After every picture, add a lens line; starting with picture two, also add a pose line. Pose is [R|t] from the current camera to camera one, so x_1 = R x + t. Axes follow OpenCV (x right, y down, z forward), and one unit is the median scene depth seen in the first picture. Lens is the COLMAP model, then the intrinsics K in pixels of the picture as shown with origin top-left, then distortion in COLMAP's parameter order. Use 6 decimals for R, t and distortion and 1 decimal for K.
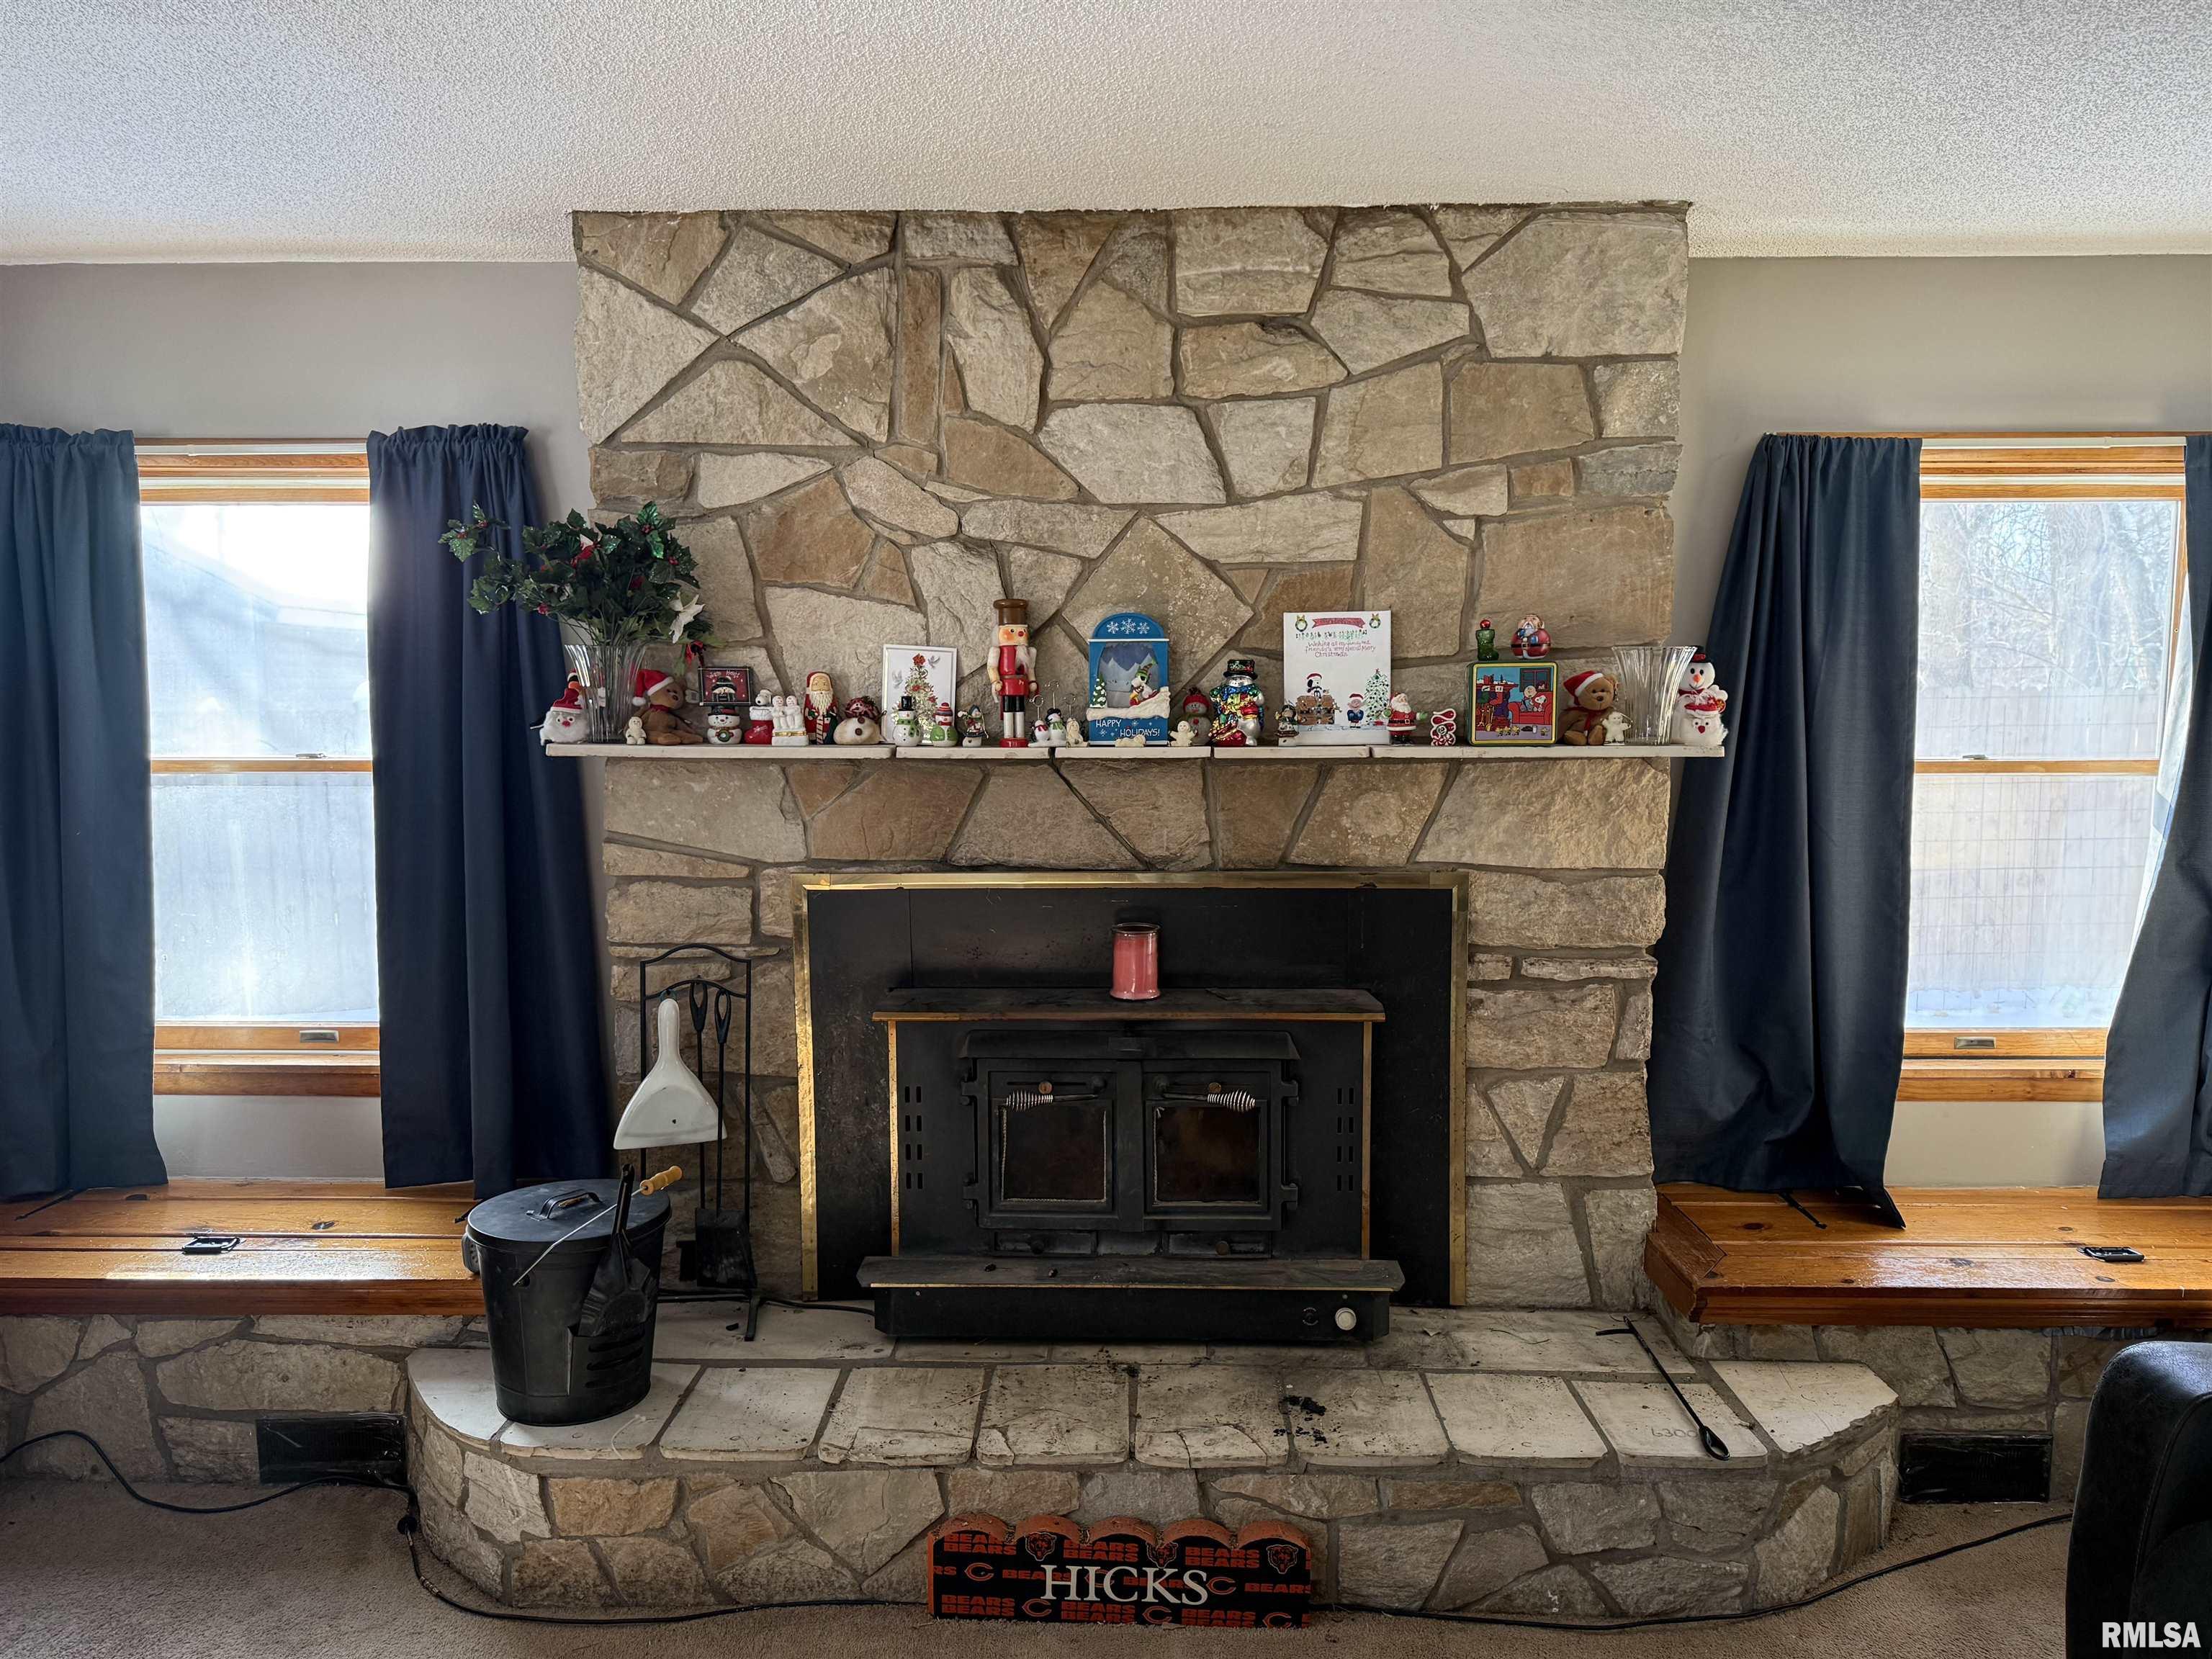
lens RADIAL K [[1554.4, 0, 1085.1], [0, 1554.4, 847.5], [0, 0, 1]] dist [0.046165, -0.036358]
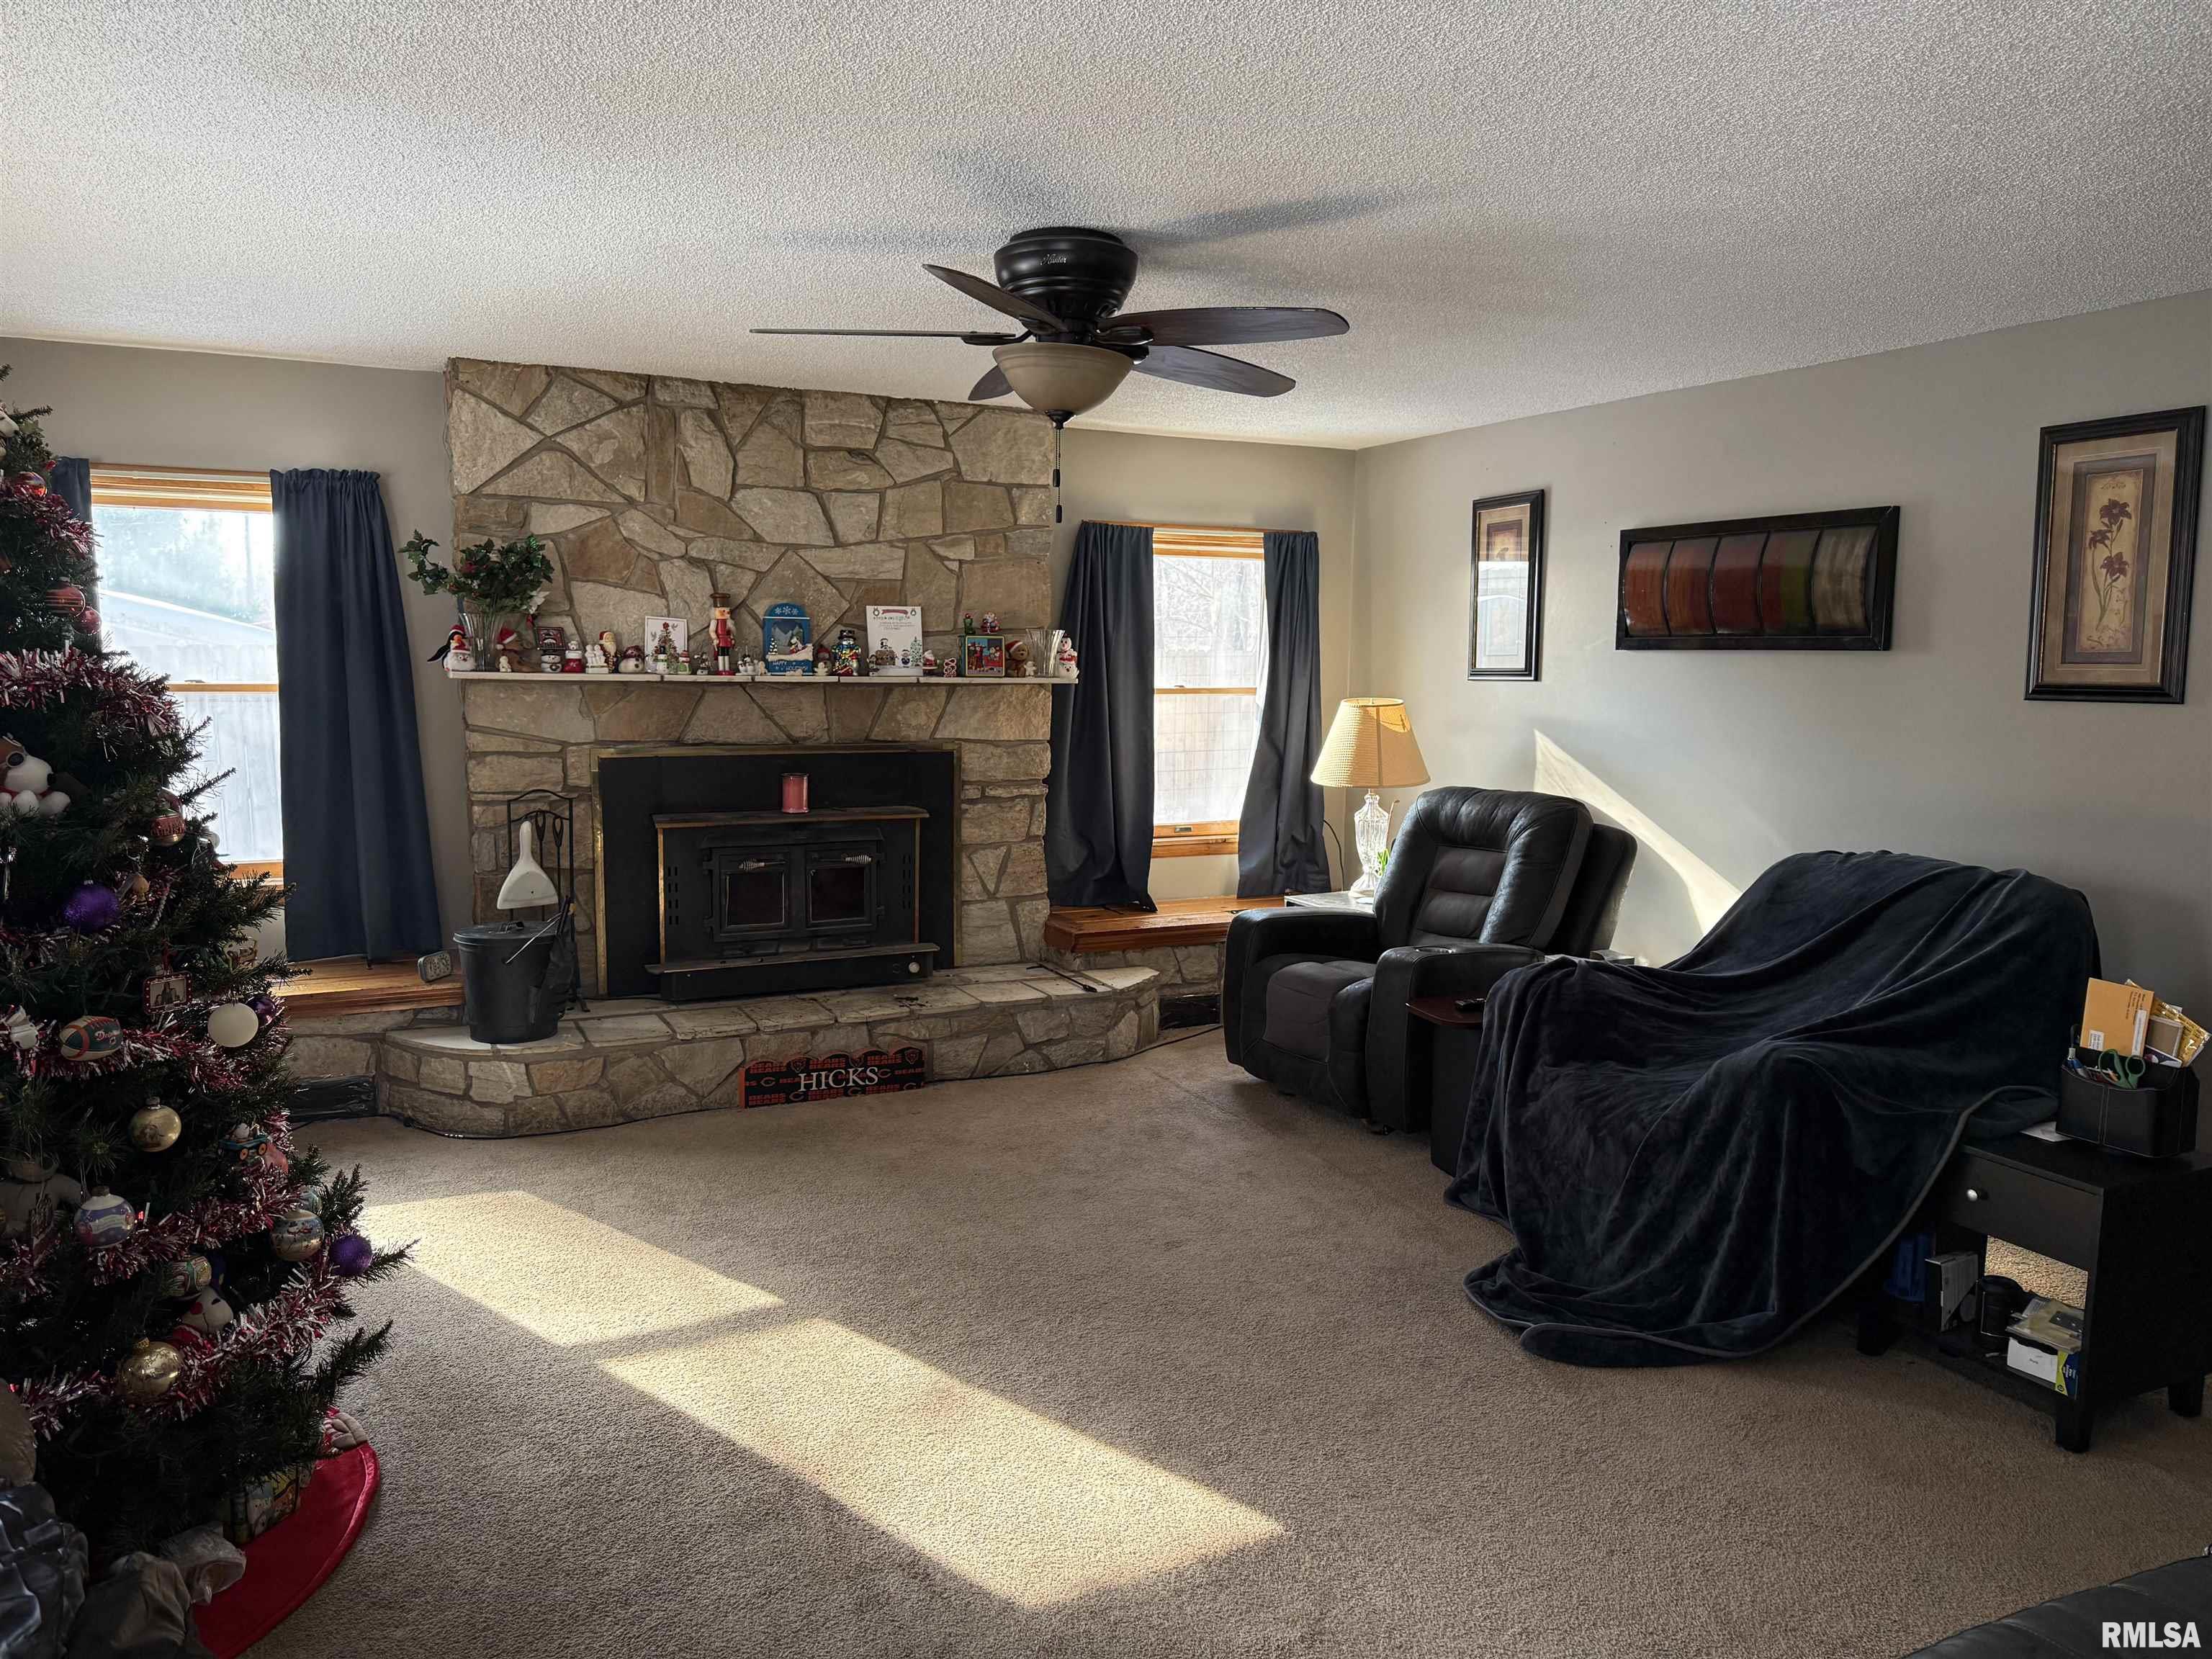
lens RADIAL K [[1554.4, 0, 1112.4], [0, 1554.4, 822.0], [0, 0, 1]] dist [0.046165, -0.036358]
pose [[0.888753, -0.036379, 0.456940, -0.483662], [0.030717, 0.999332, 0.019818, 0.084064], [-0.457356, -0.003578, 0.889277, -0.827291]]
